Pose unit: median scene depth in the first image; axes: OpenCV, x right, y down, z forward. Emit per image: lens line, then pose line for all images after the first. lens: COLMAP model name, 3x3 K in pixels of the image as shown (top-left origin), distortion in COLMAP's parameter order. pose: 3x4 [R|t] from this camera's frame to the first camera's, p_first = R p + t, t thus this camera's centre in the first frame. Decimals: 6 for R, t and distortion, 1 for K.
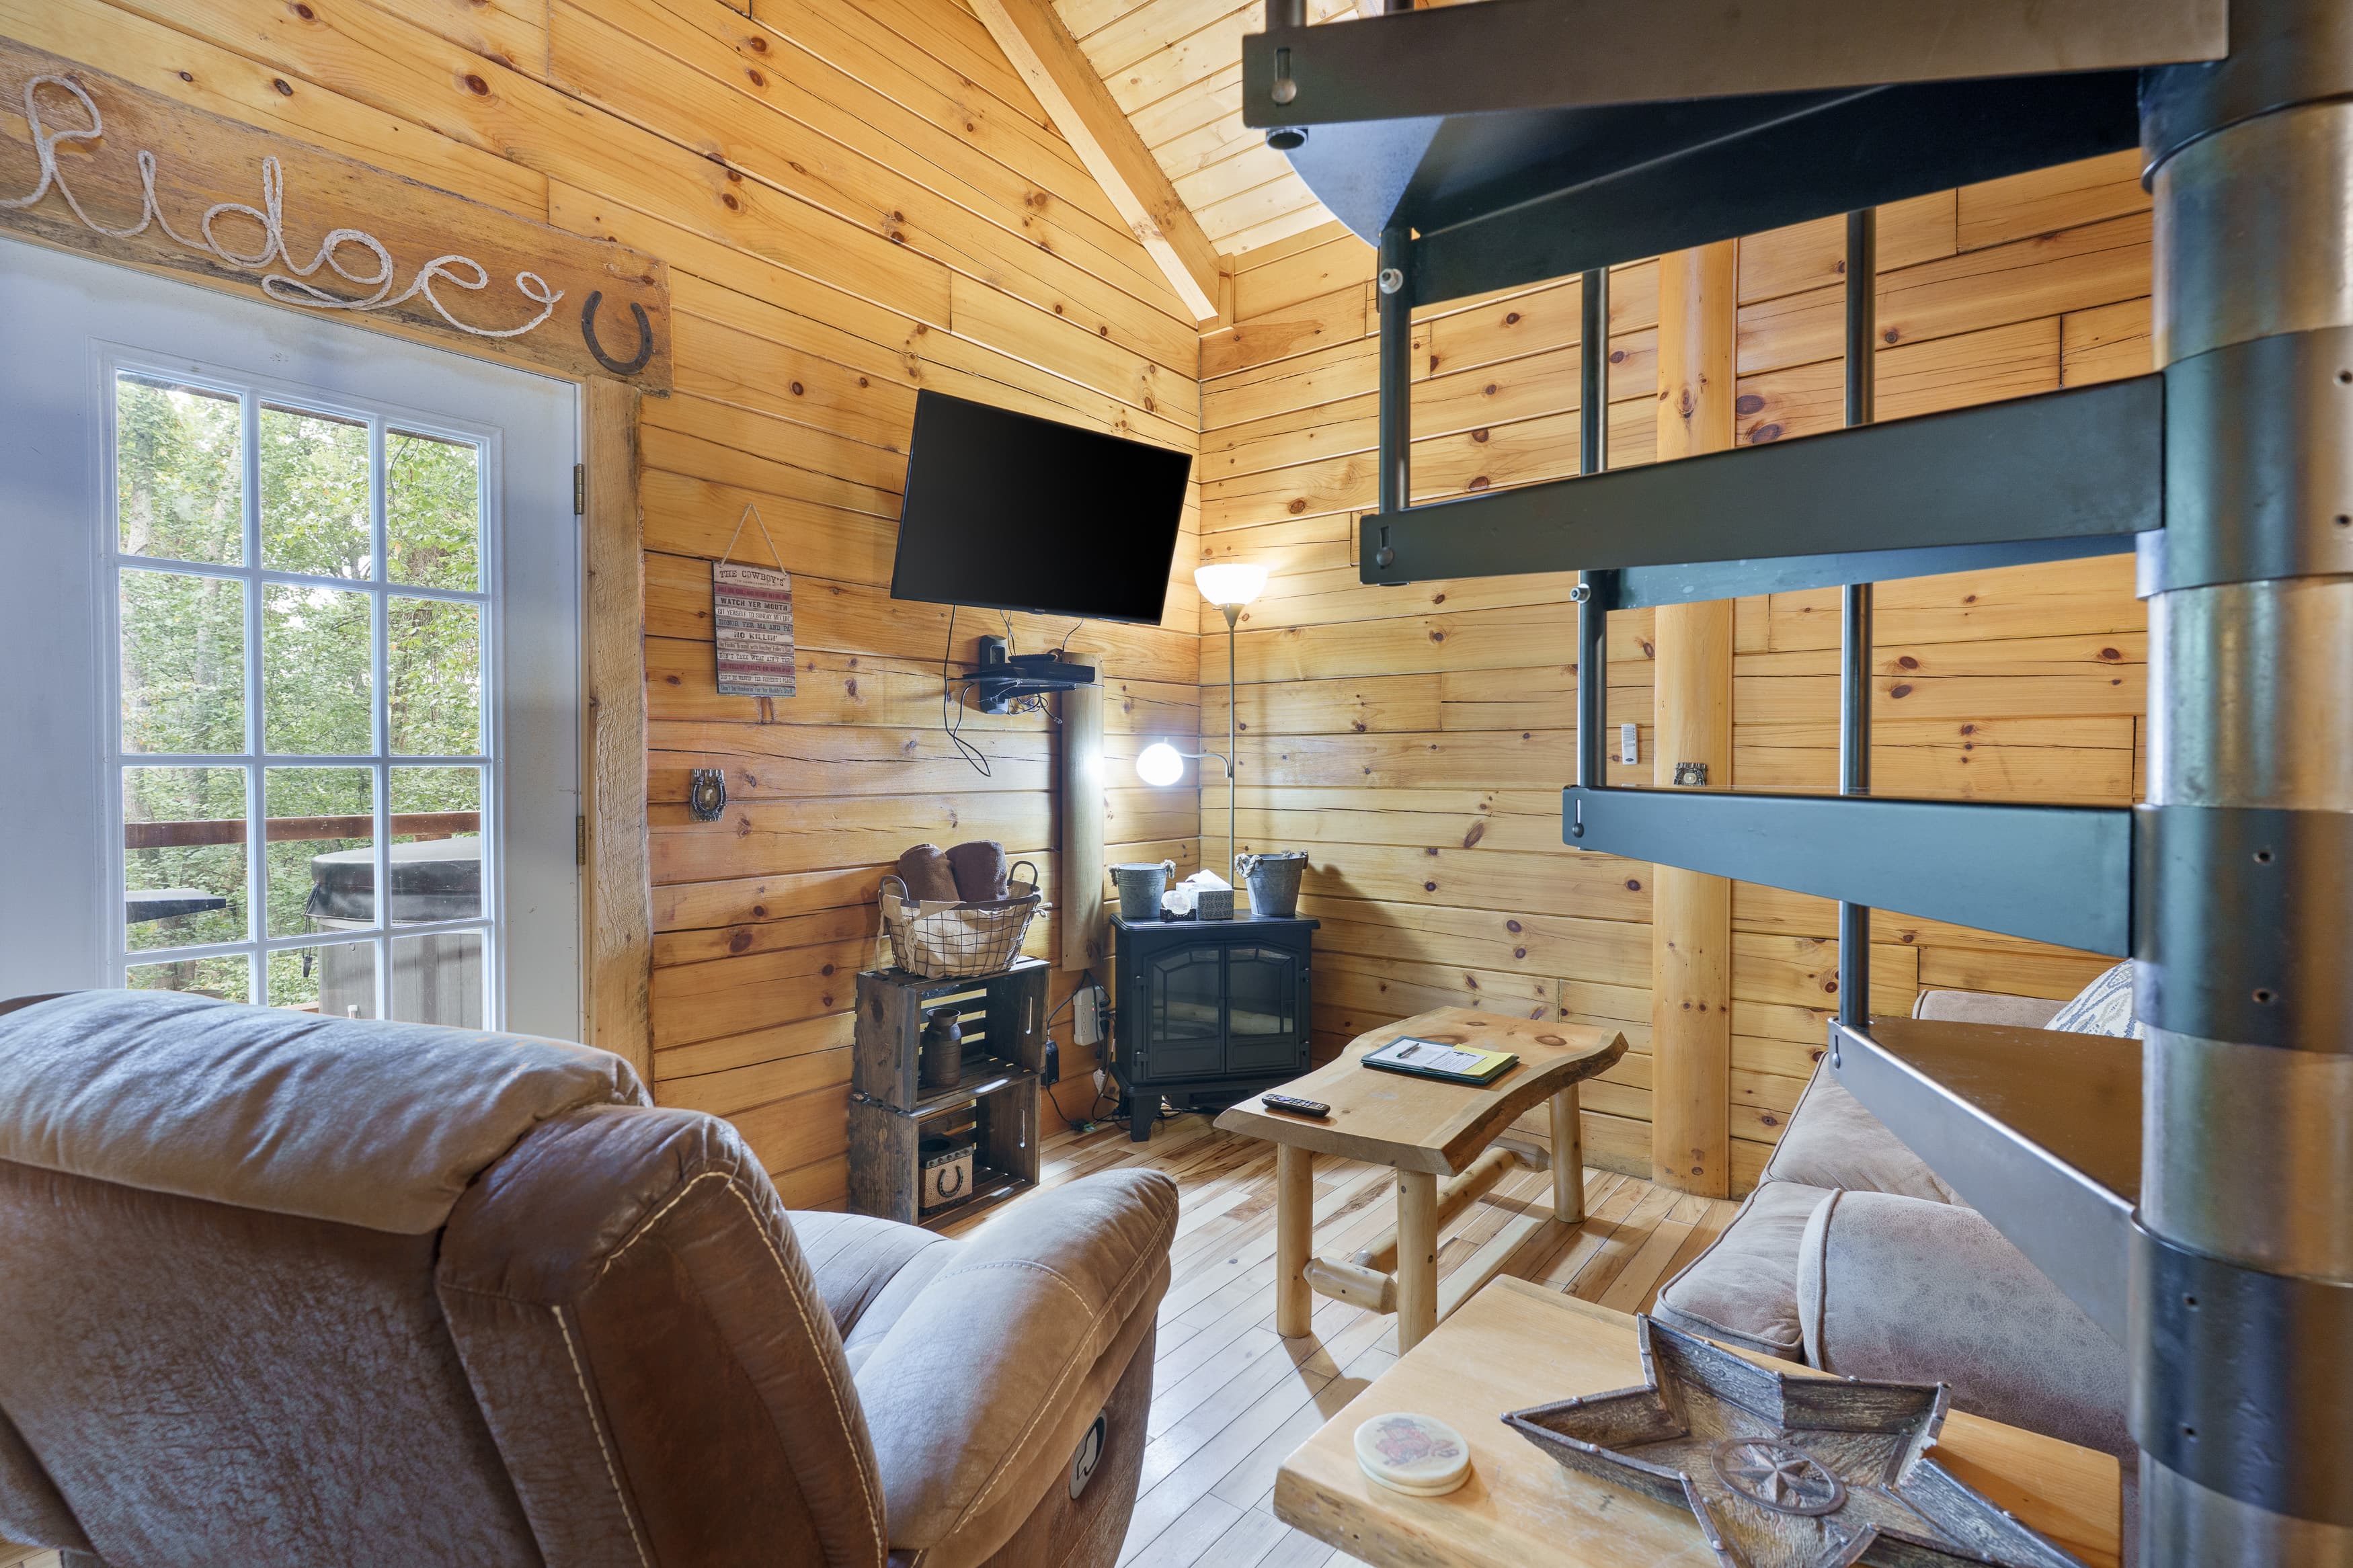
lens RADIAL K [[1113.4, 0, 1177.4], [0, 1113.4, 778.2], [0, 0, 1]] dist [0.001981, 0.000234]
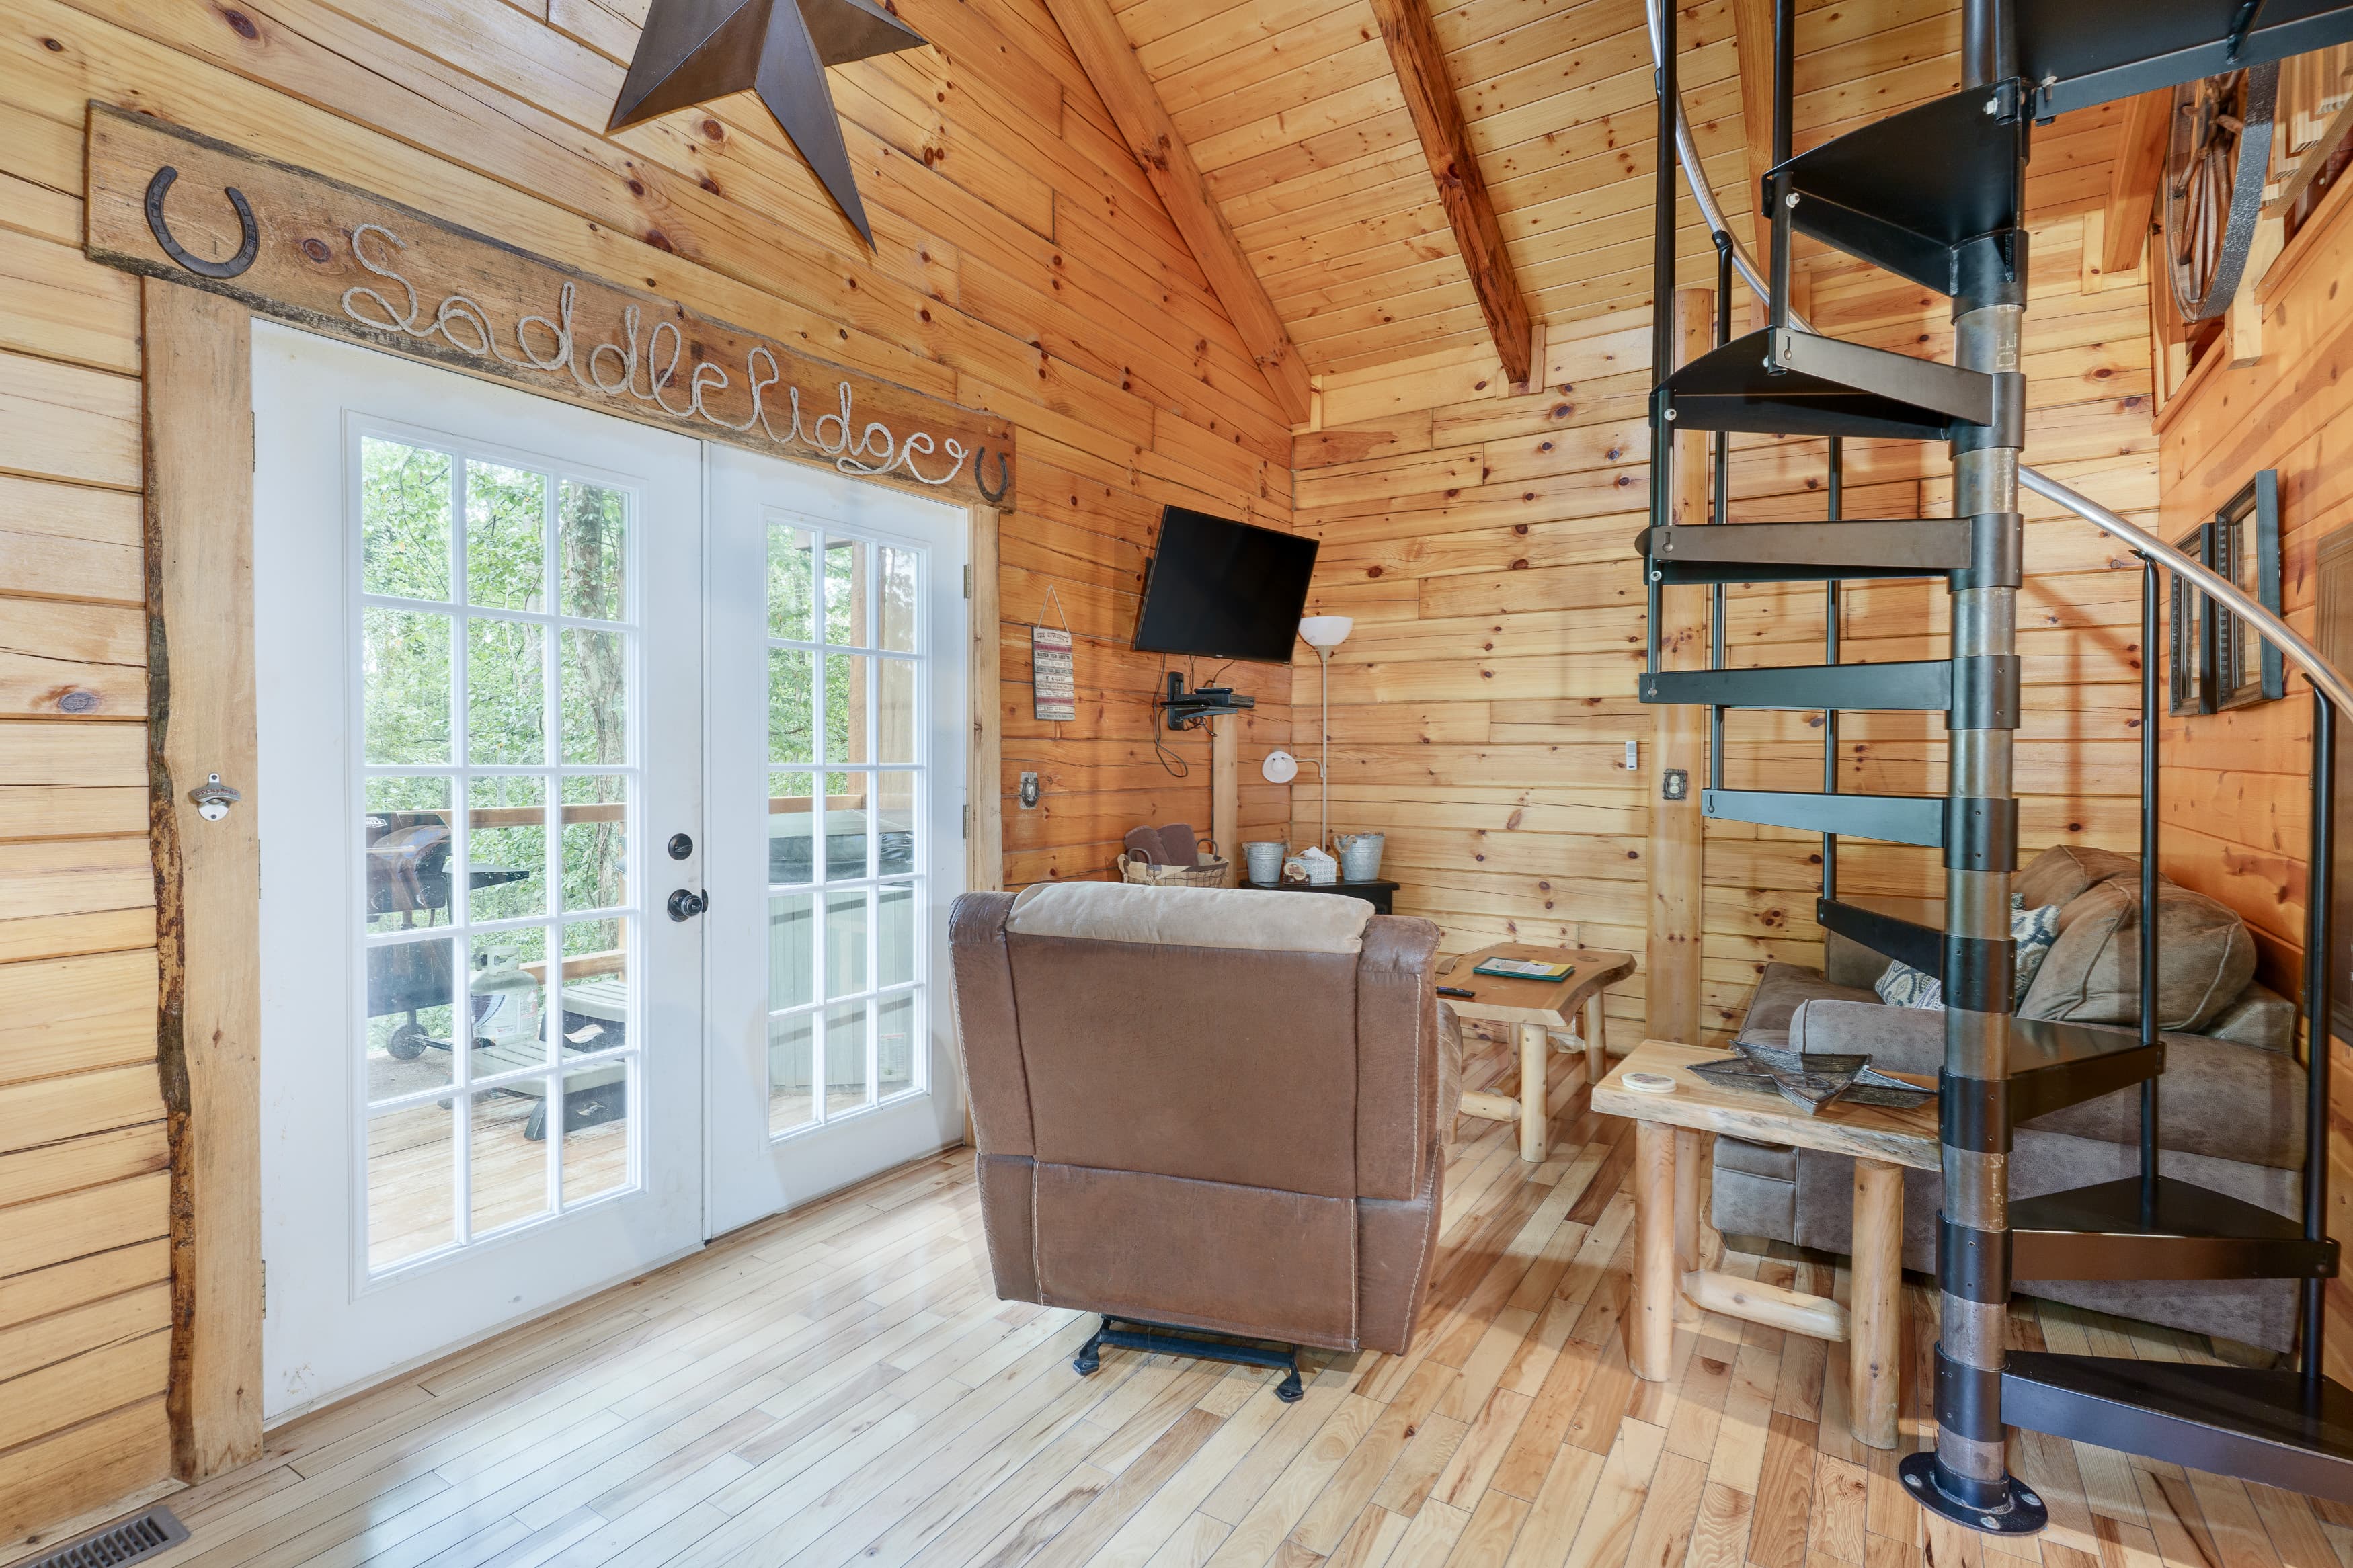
lens RADIAL K [[1113.4, 0, 1171.8], [0, 1113.4, 779.8], [0, 0, 1]] dist [0.001981, 0.000234]
pose [[0.996558, 0.003736, 0.082813, -0.345126], [-0.004426, 0.999957, 0.008143, -0.010302], [-0.082779, -0.008481, 0.996532, -0.428064]]
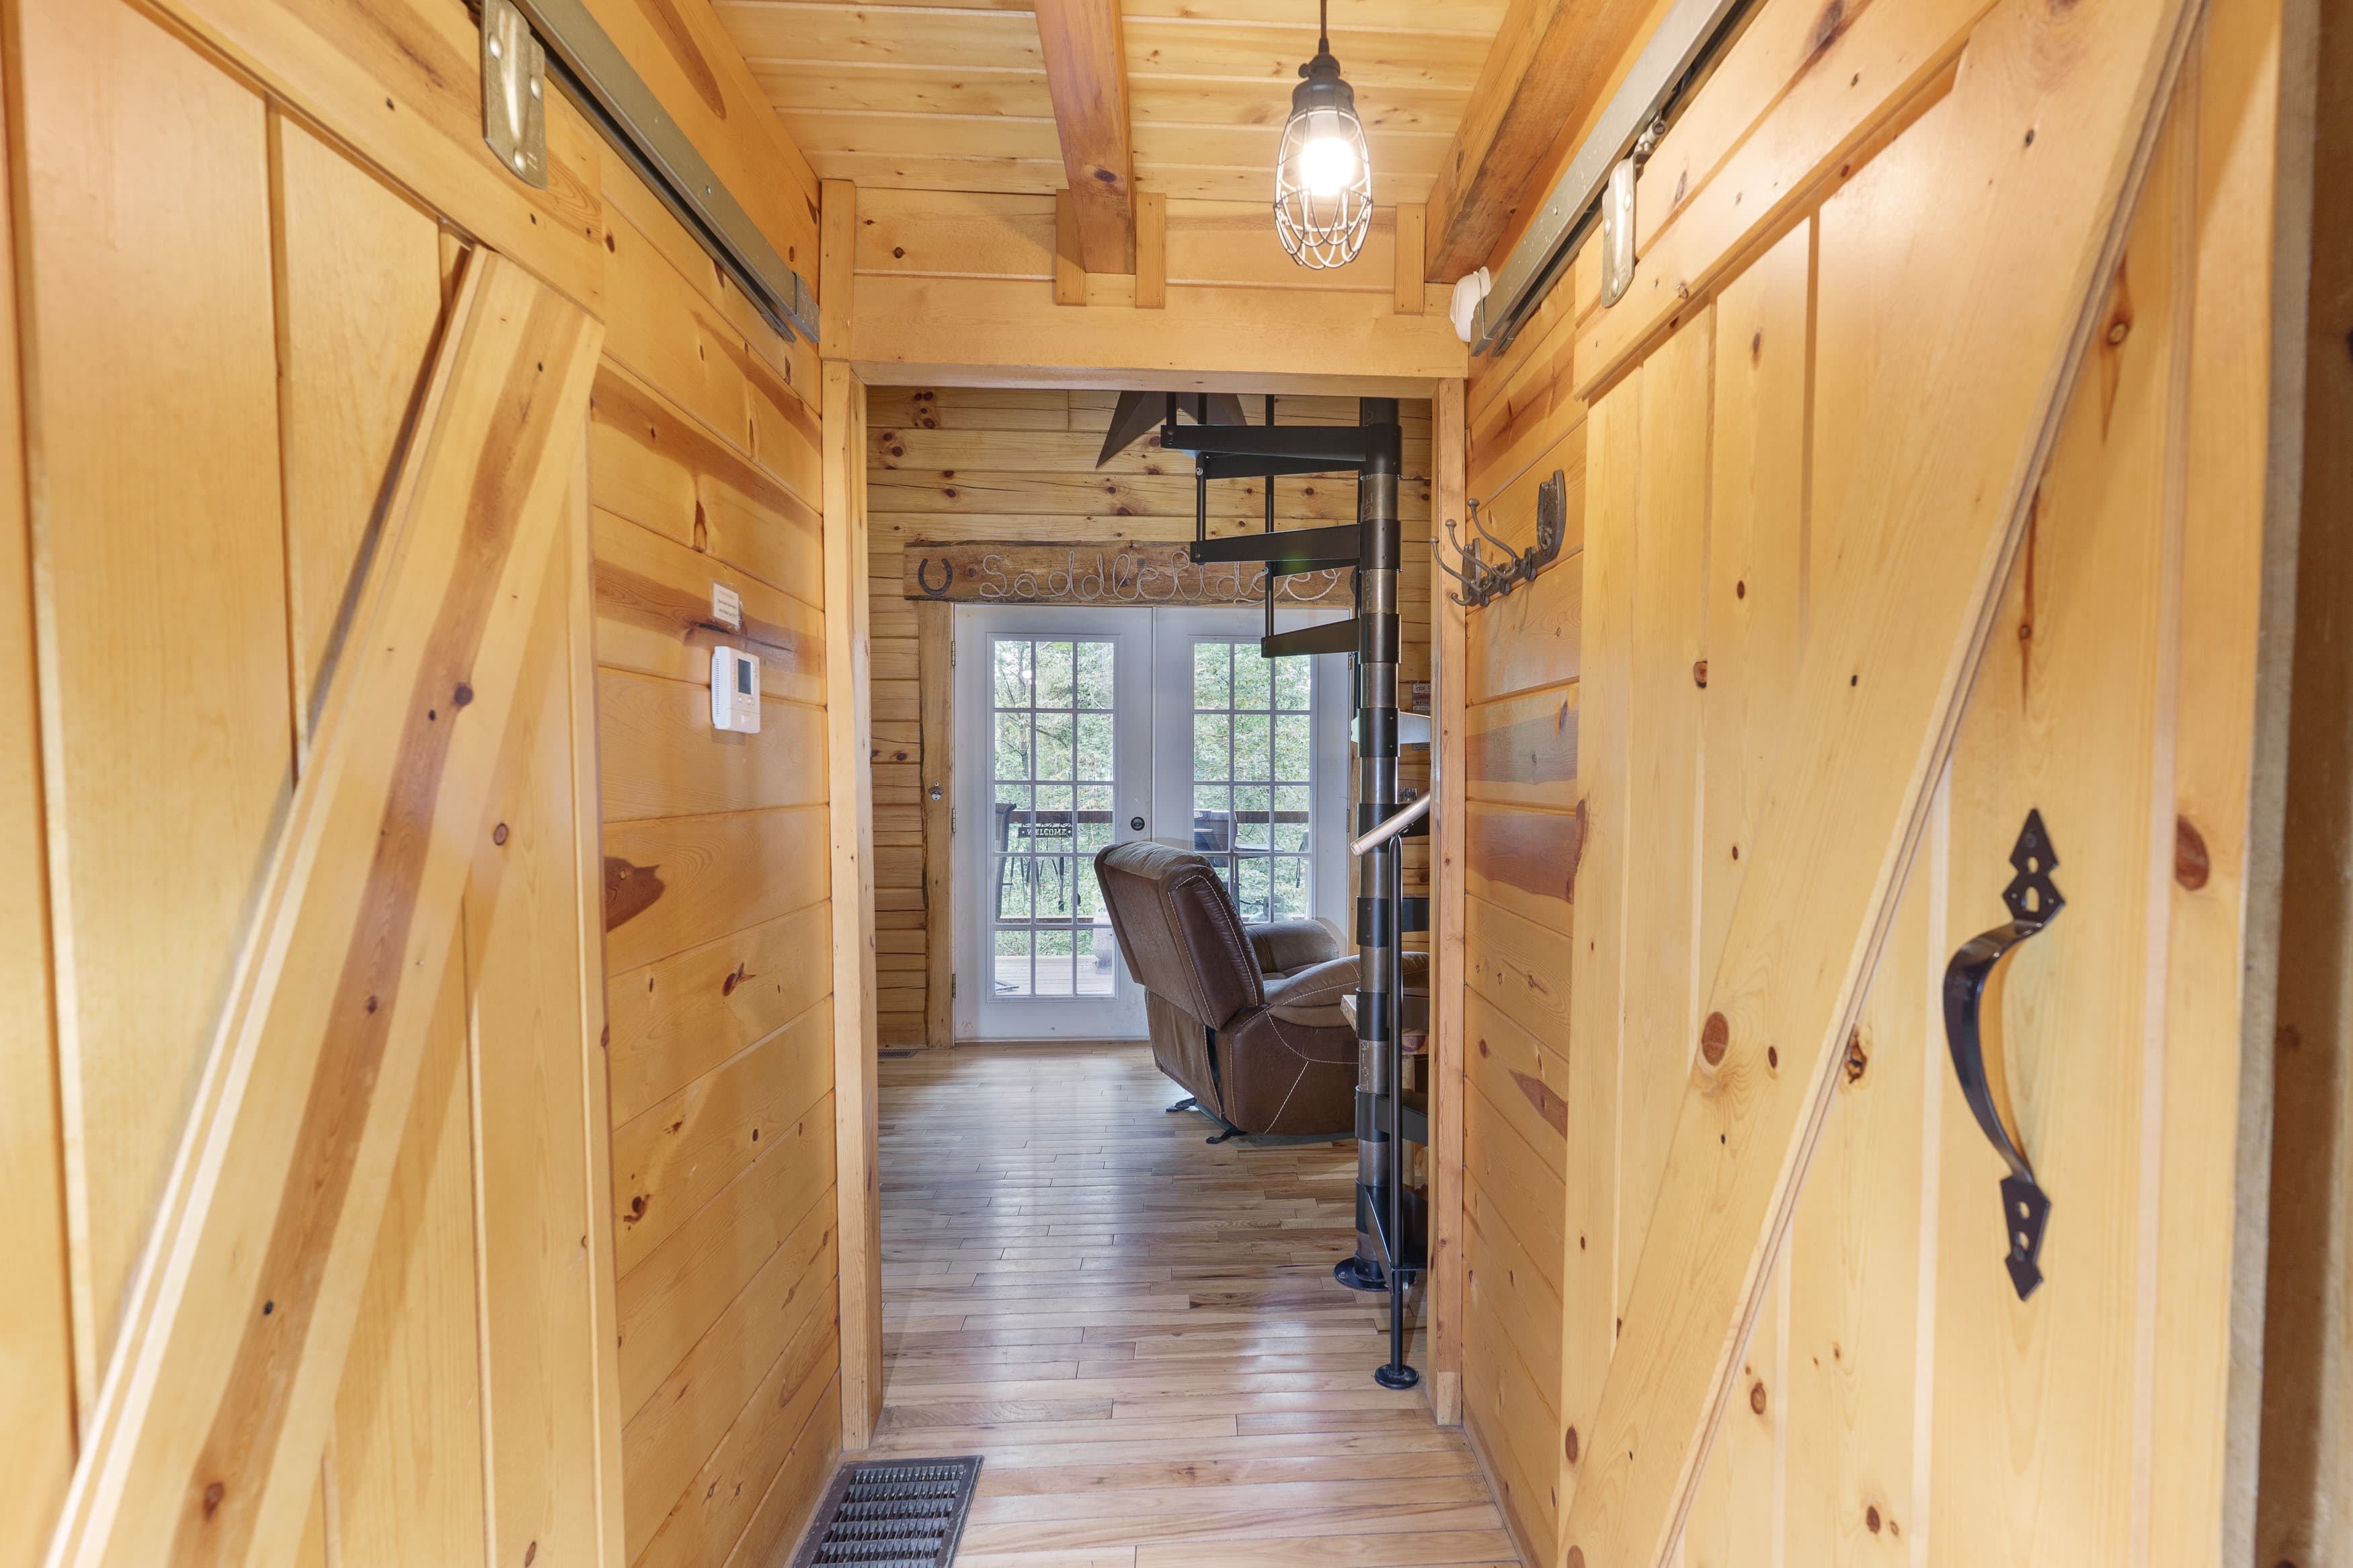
lens RADIAL K [[1113.4, 0, 1189.7], [0, 1113.4, 800.9], [0, 0, 1]] dist [0.001981, 0.000234]
pose [[0.654033, 0.021860, -0.756150, 0.795889], [-0.014588, 0.999761, 0.016286, -0.011370], [0.756325, 0.000379, 0.654196, -0.571957]]
